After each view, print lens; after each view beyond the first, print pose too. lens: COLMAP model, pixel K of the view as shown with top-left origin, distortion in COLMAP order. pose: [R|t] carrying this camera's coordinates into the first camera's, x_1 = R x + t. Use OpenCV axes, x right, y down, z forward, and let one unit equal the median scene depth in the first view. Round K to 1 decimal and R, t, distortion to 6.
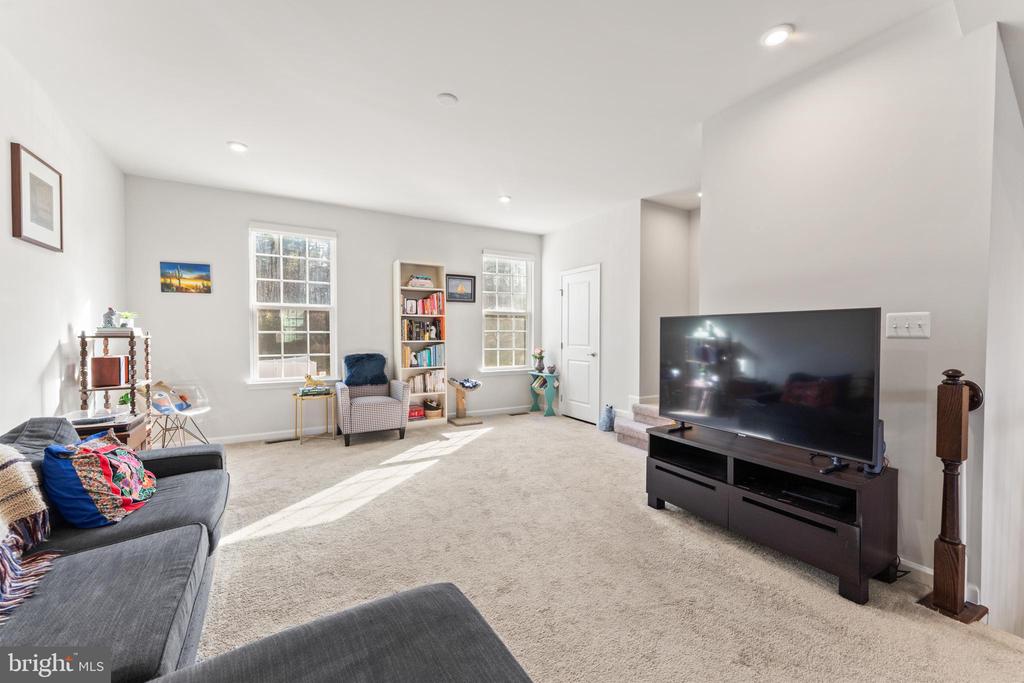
lens RADIAL K [[406.8, 0, 512.0], [0, 406.8, 341.5], [0, 0, 1]] dist [0.002448, 0.000128]
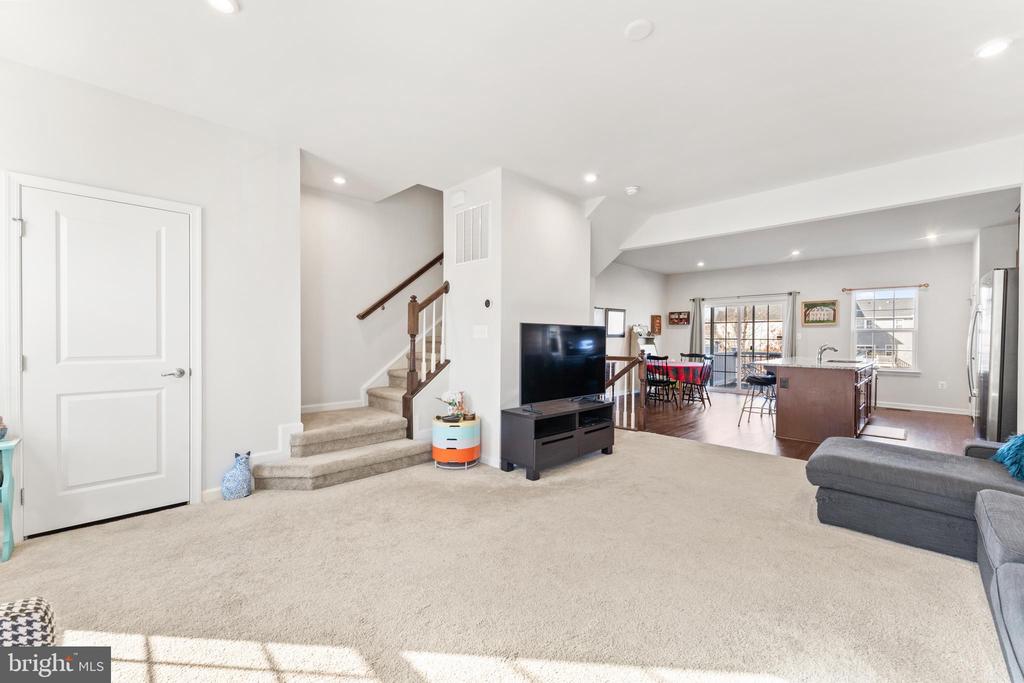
lens RADIAL K [[406.8, 0, 512.0], [0, 406.8, 341.5], [0, 0, 1]] dist [0.002448, 0.000128]
pose [[-0.249606, -0.006365, 0.968326, -0.536520], [0.013864, 0.999852, 0.010146, -0.011798], [-0.968248, 0.015957, -0.249481, 0.908647]]
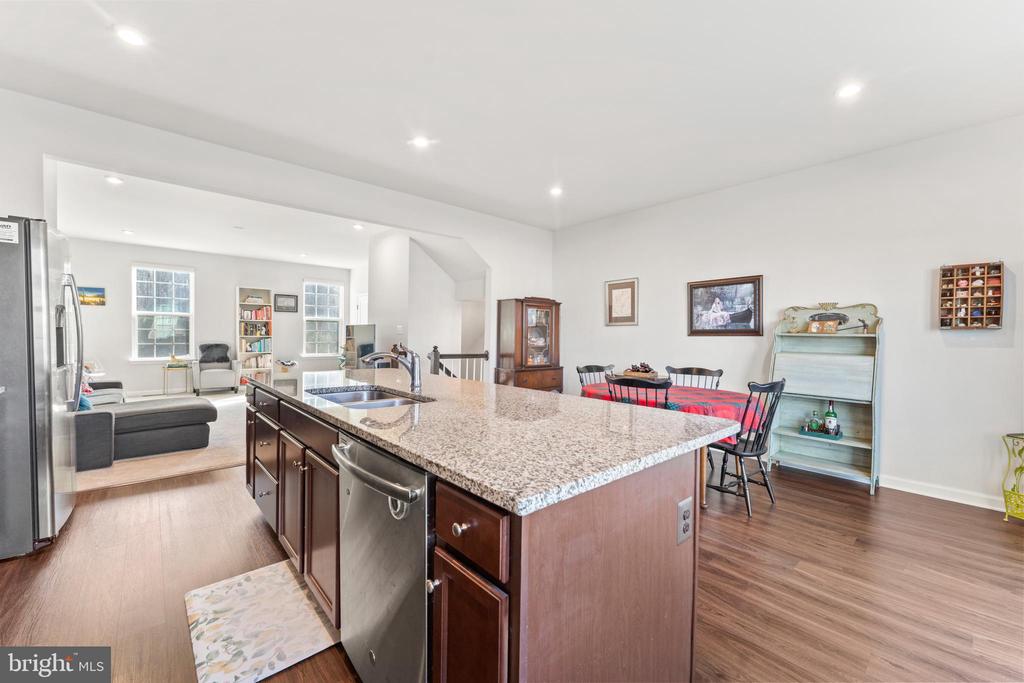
lens RADIAL K [[406.8, 0, 512.0], [0, 406.8, 341.5], [0, 0, 1]] dist [0.002448, 0.000128]
pose [[0.980545, 0.006265, 0.196193, 0.471289], [-0.005053, 0.999965, -0.006678, 0.026067], [-0.196228, 0.005557, 0.980543, -0.800949]]
